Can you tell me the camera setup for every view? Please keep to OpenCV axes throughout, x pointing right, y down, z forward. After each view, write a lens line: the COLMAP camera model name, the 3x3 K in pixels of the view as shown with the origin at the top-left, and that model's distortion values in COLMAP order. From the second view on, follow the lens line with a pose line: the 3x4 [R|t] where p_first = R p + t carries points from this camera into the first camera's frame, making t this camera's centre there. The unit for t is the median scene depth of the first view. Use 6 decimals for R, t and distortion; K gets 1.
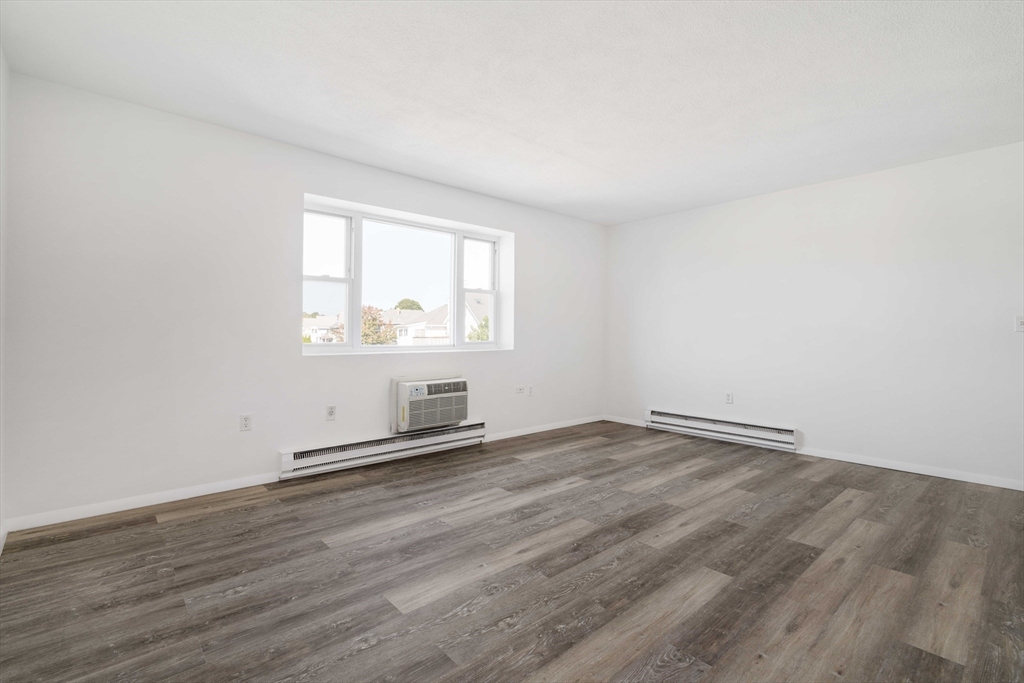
lens RADIAL K [[470.5, 0, 513.1], [0, 470.5, 327.1], [0, 0, 1]] dist [-0.006690, 0.001275]
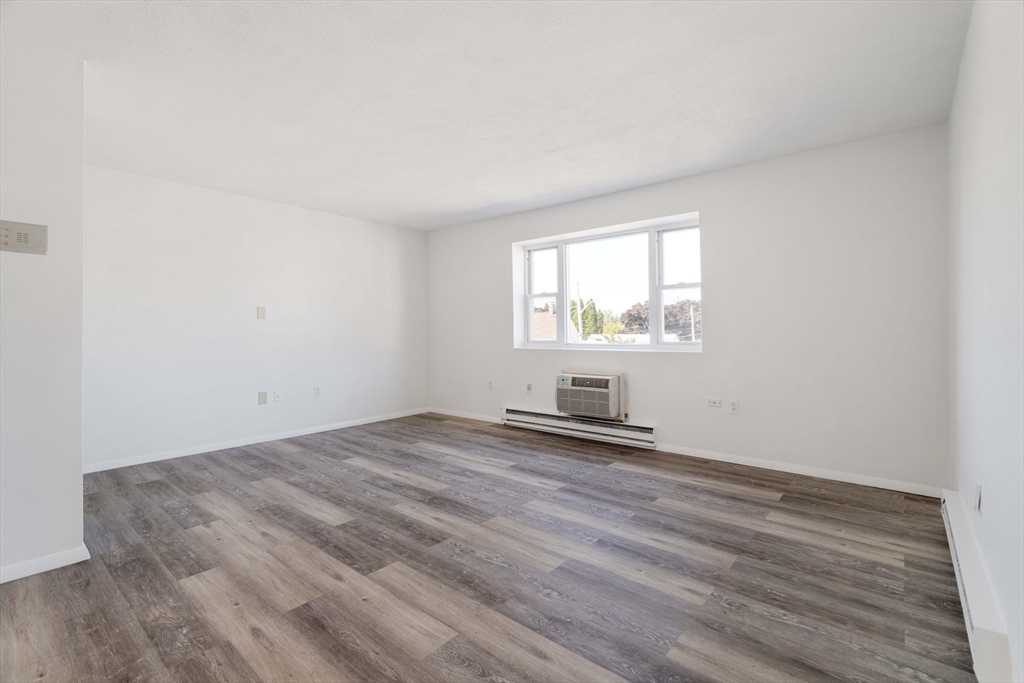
lens RADIAL K [[470.5, 0, 518.2], [0, 470.5, 331.7], [0, 0, 1]] dist [-0.006690, 0.001275]
pose [[0.136342, -0.004712, -0.990651, 1.396596], [0.019802, 0.999802, -0.002030, 0.013287], [0.990464, -0.019340, 0.136408, 1.028906]]
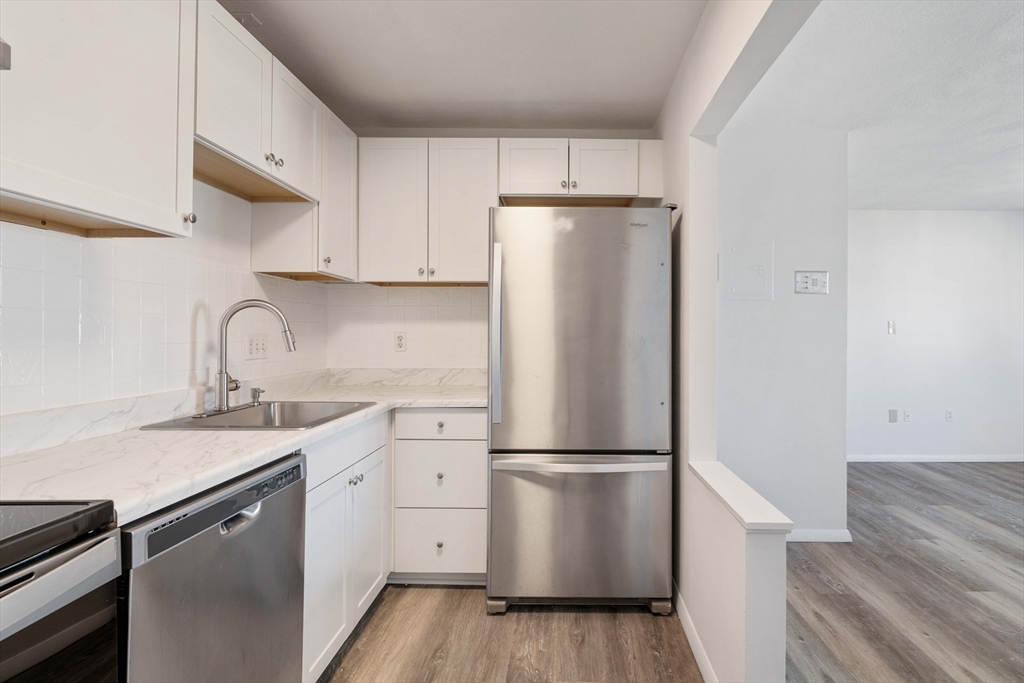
lens RADIAL K [[470.5, 0, 547.5], [0, 470.5, 329.1], [0, 0, 1]] dist [-0.006690, 0.001275]
pose [[-0.695012, -0.013851, -0.718864, 1.740804], [0.009711, 0.999542, -0.028648, -0.065680], [0.718932, -0.026892, -0.694560, 0.628717]]
